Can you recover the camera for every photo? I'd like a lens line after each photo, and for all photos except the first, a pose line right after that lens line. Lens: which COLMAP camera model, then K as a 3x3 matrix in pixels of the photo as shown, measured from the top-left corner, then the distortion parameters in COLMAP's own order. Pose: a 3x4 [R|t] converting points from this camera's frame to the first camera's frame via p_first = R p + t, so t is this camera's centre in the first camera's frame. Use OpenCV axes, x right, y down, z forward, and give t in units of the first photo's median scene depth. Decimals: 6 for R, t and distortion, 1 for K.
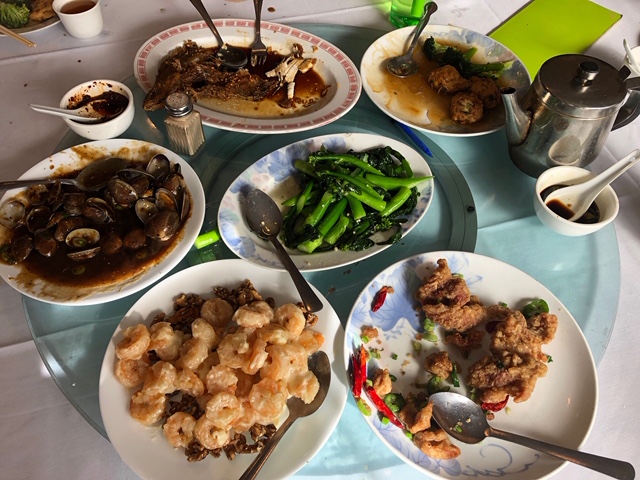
lens RADIAL K [[525.1, 0, 320.0], [0, 525.1, 240.0], [0, 0, 1]] dist [0.001947, 0.003489]
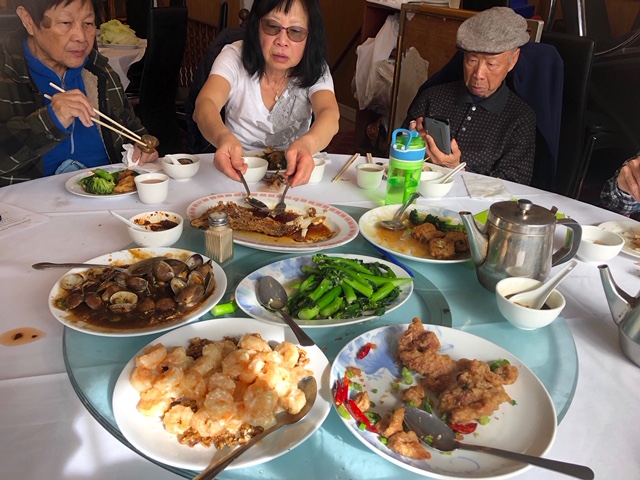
lens RADIAL K [[519.9, 0, 320.0], [0, 519.9, 240.0], [0, 0, 1]] dist [0.004220, -0.002008]
pose [[0.997614, 0.054457, -0.042446, 0.047859], [-0.068245, 0.871022, -0.486481, 0.433372], [0.010479, 0.488217, 0.872659, -0.120529]]
